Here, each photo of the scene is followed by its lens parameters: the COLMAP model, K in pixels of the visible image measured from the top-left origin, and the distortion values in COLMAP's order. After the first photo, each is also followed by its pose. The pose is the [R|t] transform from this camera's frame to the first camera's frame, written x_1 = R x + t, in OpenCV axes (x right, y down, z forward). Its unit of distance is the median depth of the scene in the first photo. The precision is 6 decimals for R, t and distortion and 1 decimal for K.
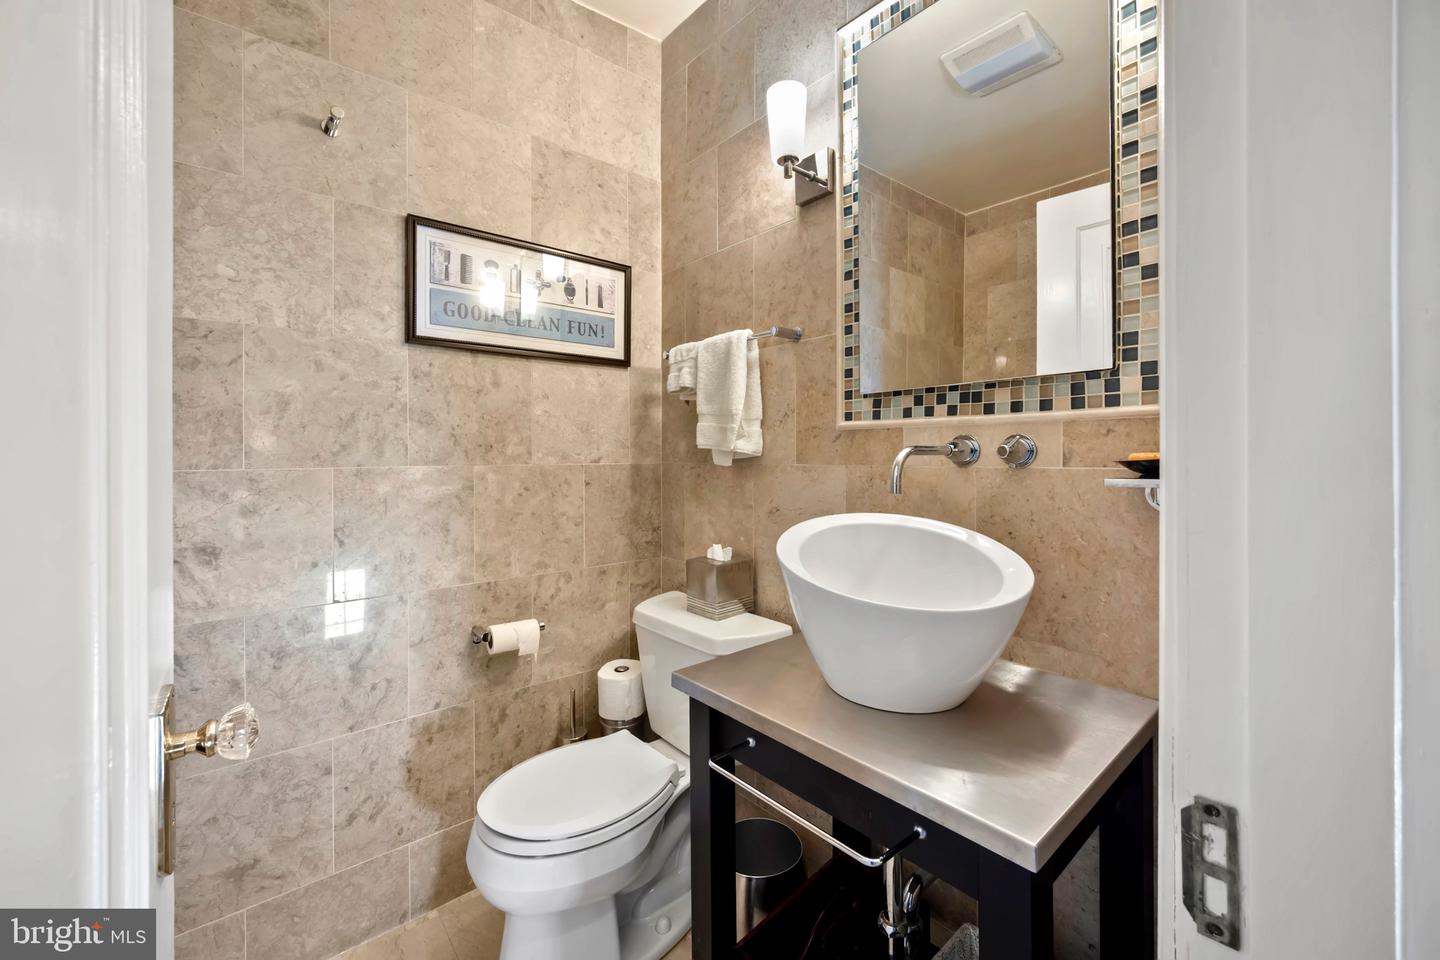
lens RADIAL K [[575.2, 0, 723.0], [0, 575.2, 462.9], [0, 0, 1]] dist [0.000001, -0.000067]
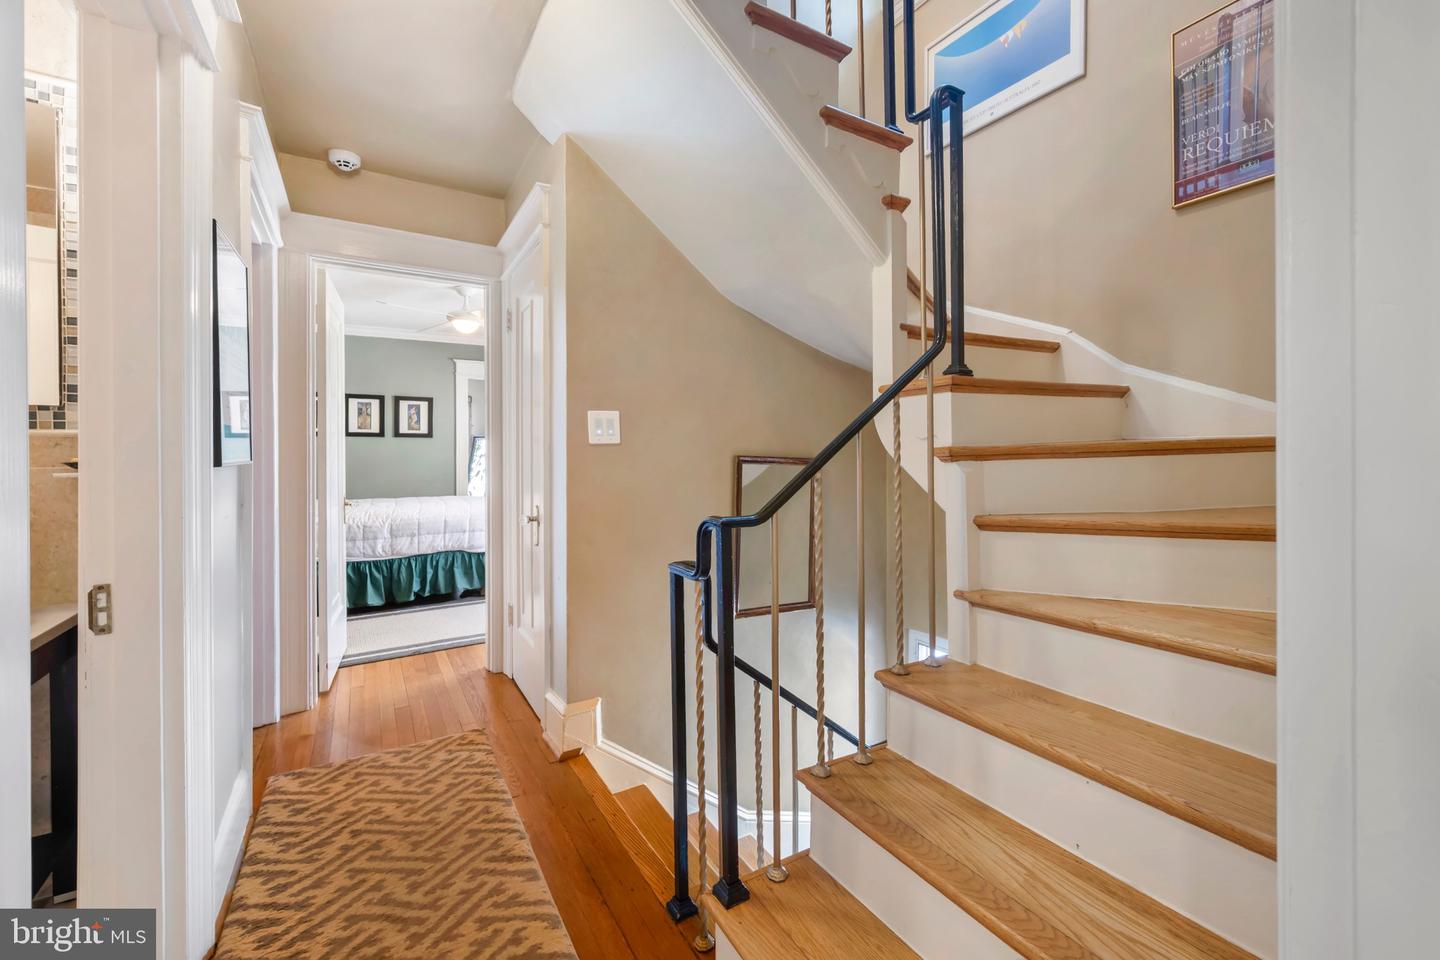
lens RADIAL K [[575.2, 0, 723.0], [0, 575.2, 462.9], [0, 0, 1]] dist [0.000001, -0.000067]
pose [[0.129479, -0.000118, 0.991582, -0.707938], [0.003454, 0.999994, -0.000332, 0.005103], [-0.991576, 0.003468, 0.129478, -1.095353]]
